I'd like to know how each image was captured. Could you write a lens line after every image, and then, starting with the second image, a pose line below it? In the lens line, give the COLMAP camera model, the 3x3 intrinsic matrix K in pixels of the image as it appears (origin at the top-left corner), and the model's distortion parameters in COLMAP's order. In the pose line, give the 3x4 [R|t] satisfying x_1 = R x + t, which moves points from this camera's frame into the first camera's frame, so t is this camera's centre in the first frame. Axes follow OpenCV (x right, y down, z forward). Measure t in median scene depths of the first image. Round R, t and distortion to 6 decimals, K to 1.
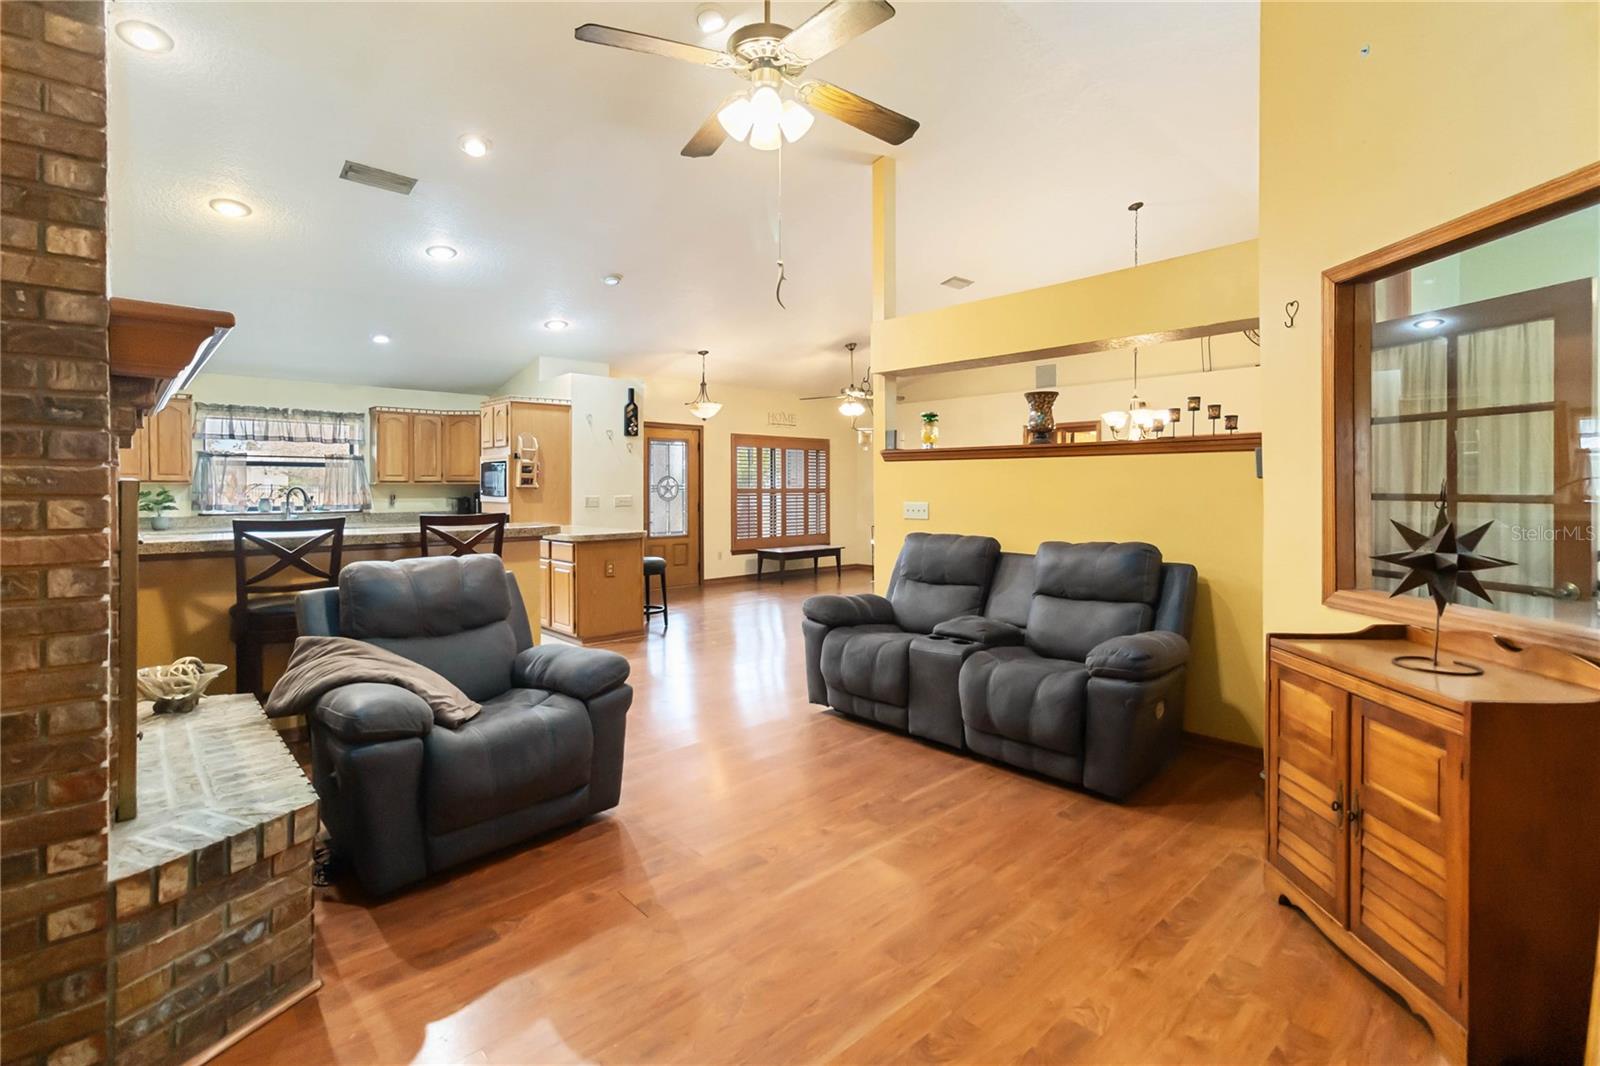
lens RADIAL K [[742.1, 0, 805.6], [0, 742.1, 494.3], [0, 0, 1]] dist [-0.000625, -0.000327]
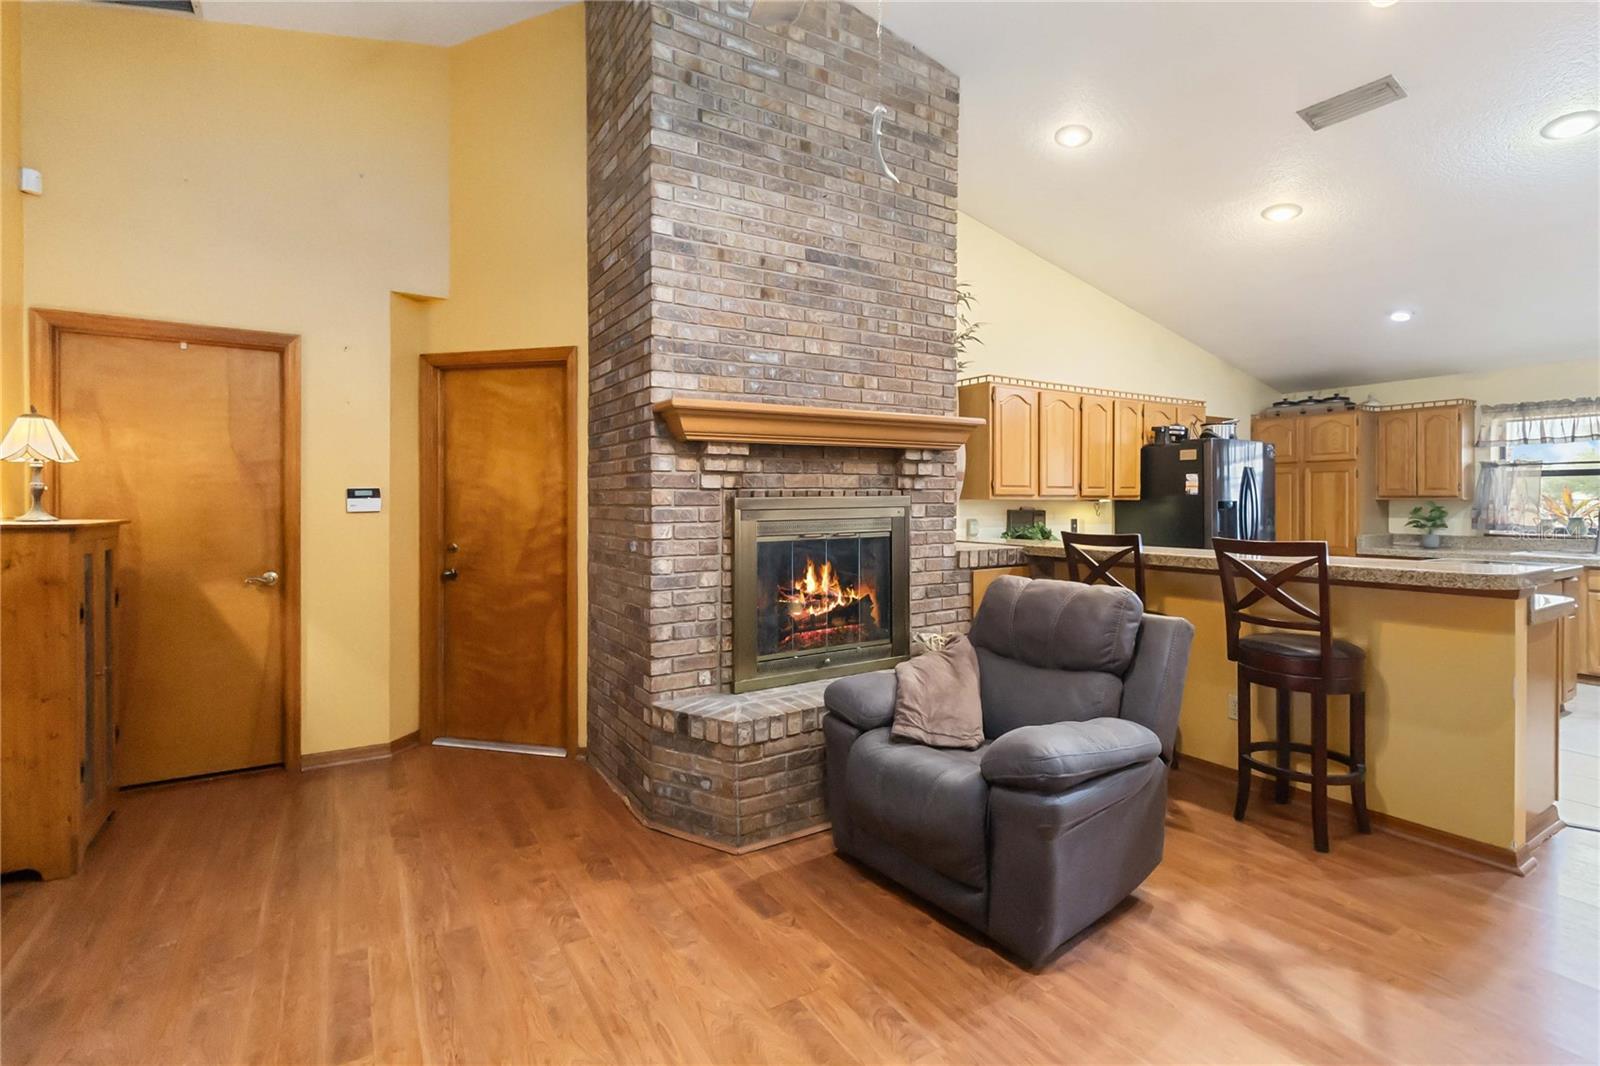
lens RADIAL K [[742.1, 0, 798.1], [0, 742.1, 510.3], [0, 0, 1]] dist [-0.000625, -0.000327]
pose [[-0.198082, 0.010884, -0.980125, 0.191087], [-0.010494, 0.999857, 0.013224, -0.003907], [0.980129, 0.012904, -0.197940, 0.376762]]
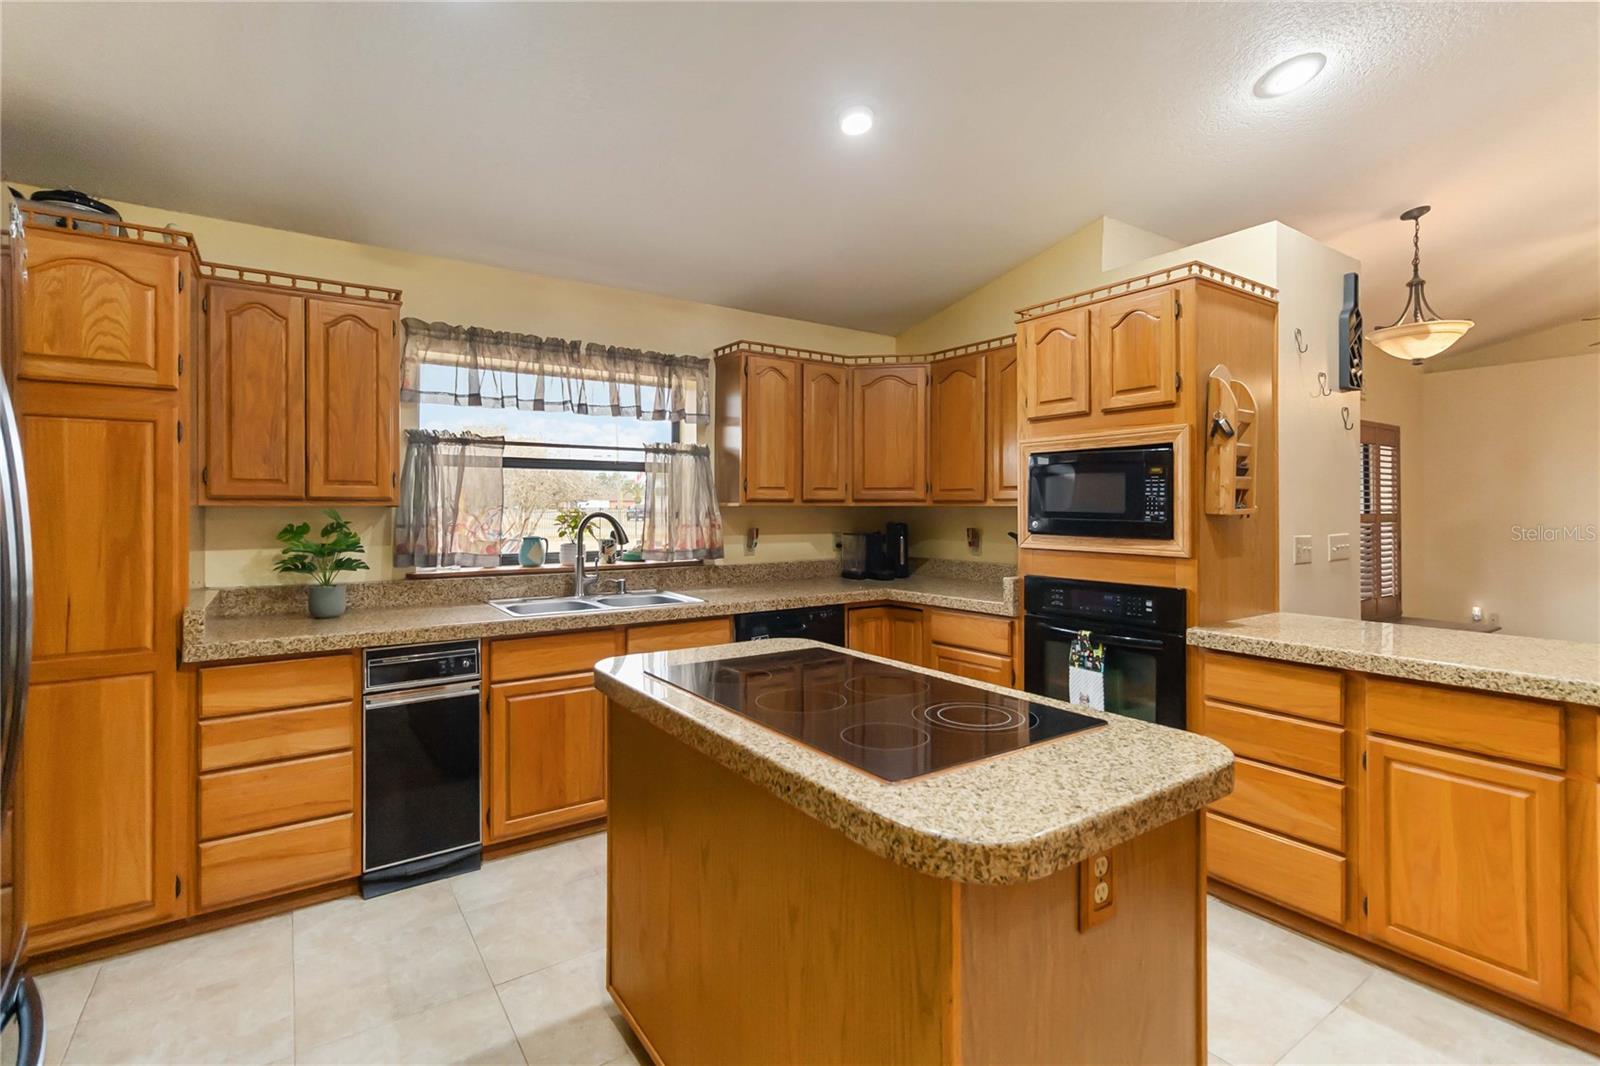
lens RADIAL K [[742.1, 0, 796.7], [0, 742.1, 505.5], [0, 0, 1]] dist [-0.000625, -0.000327]
pose [[0.986953, 0.002099, -0.160993, -0.513373], [-0.004011, 0.999925, -0.011553, -0.009925], [0.160957, 0.012048, 0.986888, 0.594986]]
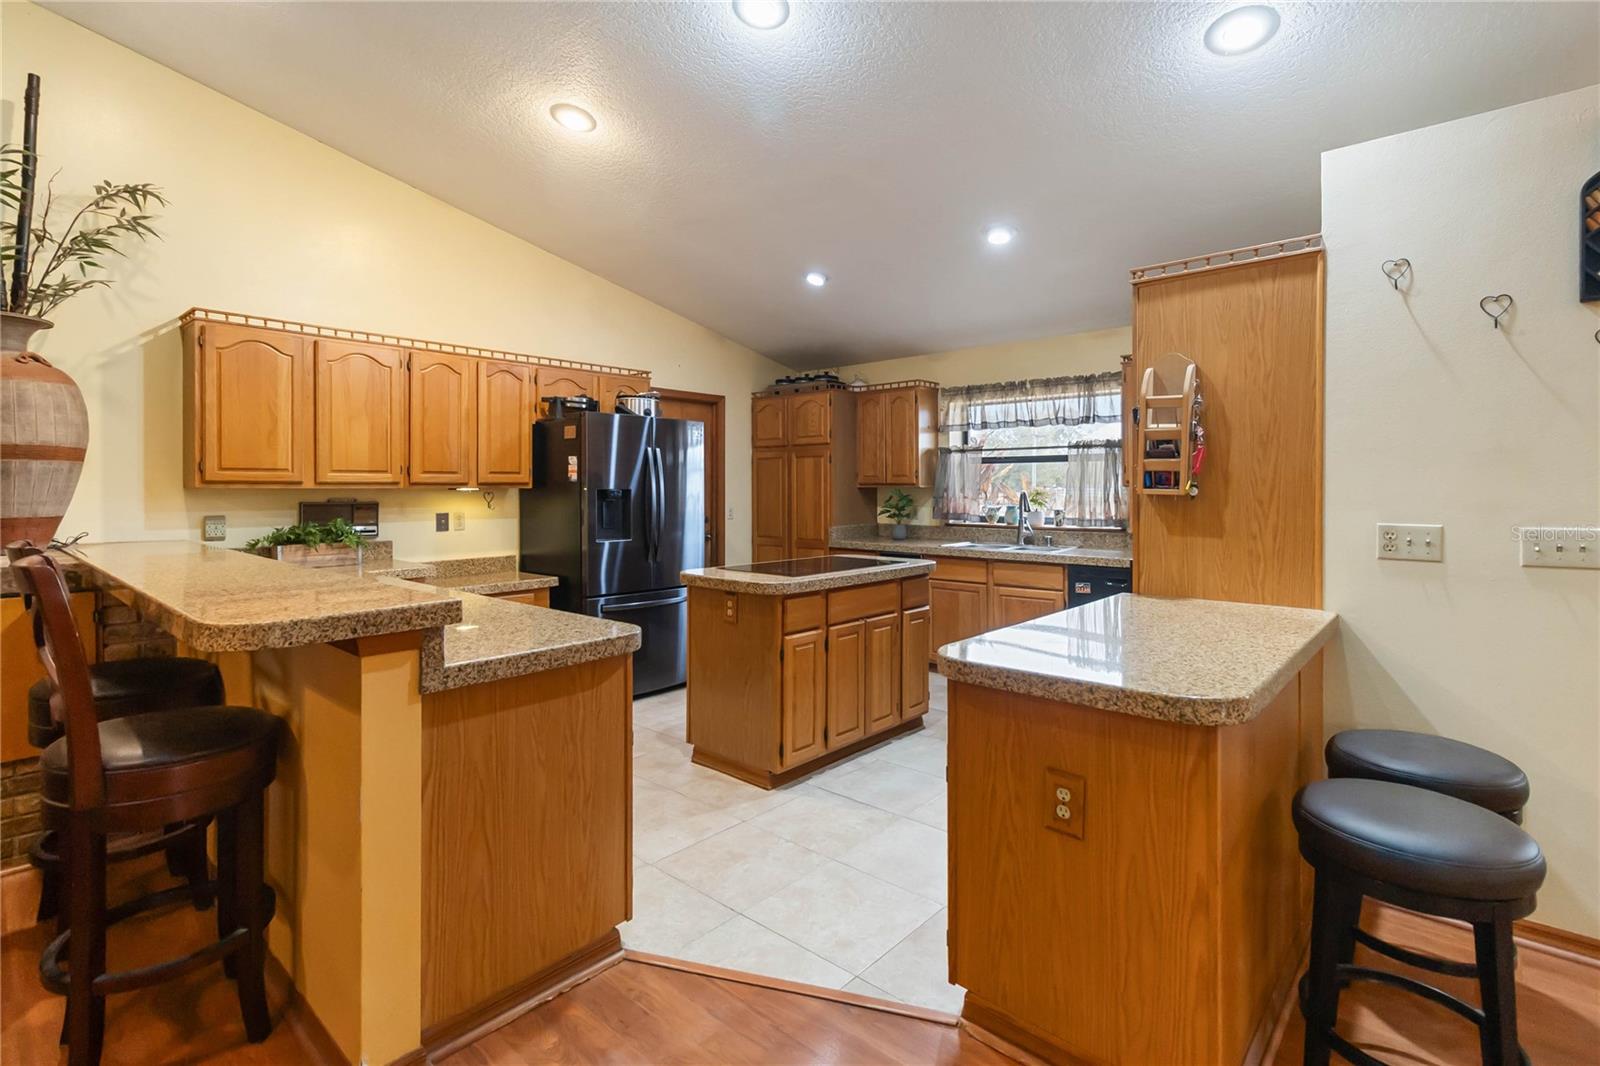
lens RADIAL K [[742.1, 0, 809.2], [0, 742.1, 489.4], [0, 0, 1]] dist [-0.000625, -0.000327]
pose [[0.076443, 0.003651, -0.997067, -0.007094], [-0.011070, 0.999935, 0.002813, -0.011483], [0.997013, 0.010822, 0.076478, 0.773913]]
